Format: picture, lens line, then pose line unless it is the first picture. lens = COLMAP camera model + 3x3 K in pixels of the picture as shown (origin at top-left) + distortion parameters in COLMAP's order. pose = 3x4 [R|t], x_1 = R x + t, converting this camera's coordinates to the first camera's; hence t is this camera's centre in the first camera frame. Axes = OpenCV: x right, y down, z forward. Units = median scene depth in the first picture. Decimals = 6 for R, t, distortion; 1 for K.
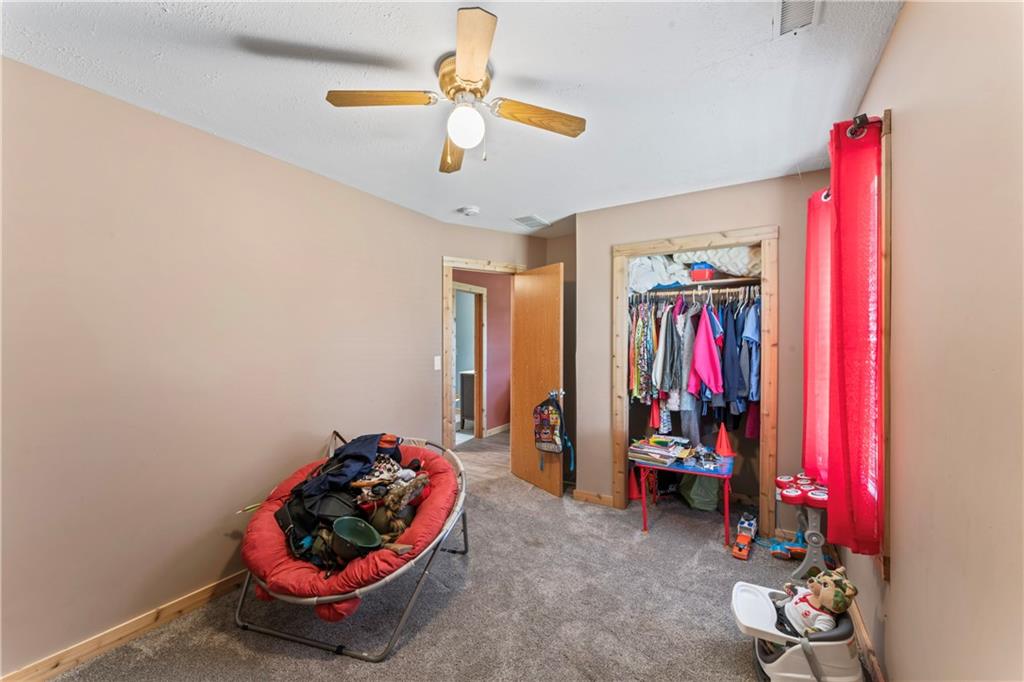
lens RADIAL K [[406.0, 0, 517.6], [0, 406.0, 338.2], [0, 0, 1]] dist [-0.000211, 0.000021]
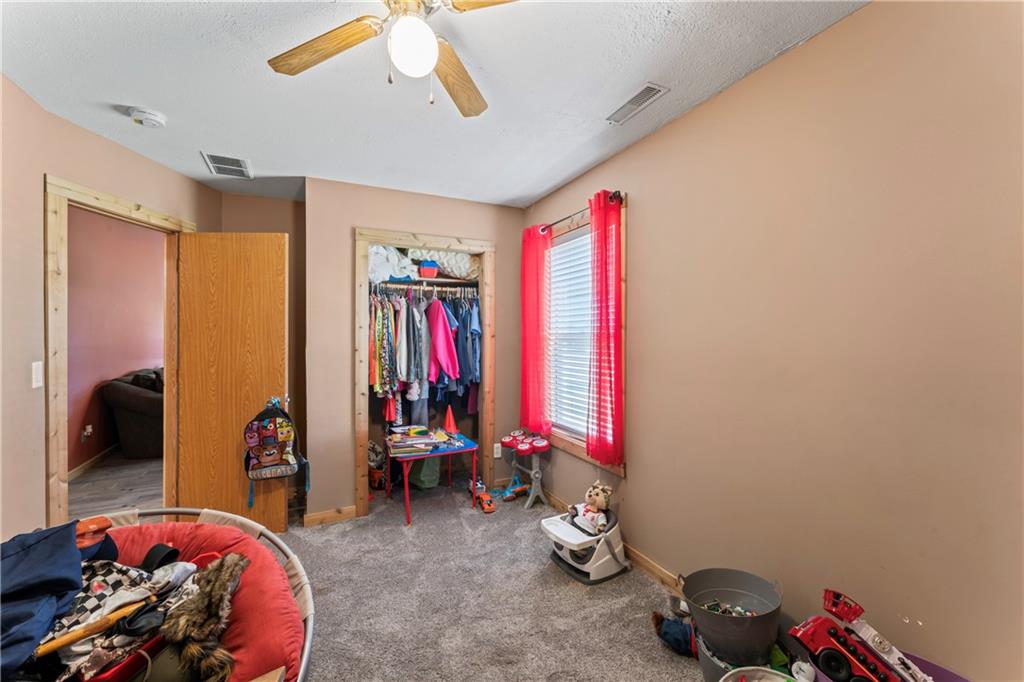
lens RADIAL K [[405.0, 0, 512.3], [0, 405.0, 333.4], [0, 0, 1]] dist [0.000160, -0.000094]
pose [[0.550465, 0.001228, 0.834858, -0.340281], [-0.004776, 0.999987, 0.001678, 0.004506], [-0.834845, -0.004911, 0.550463, 0.223280]]
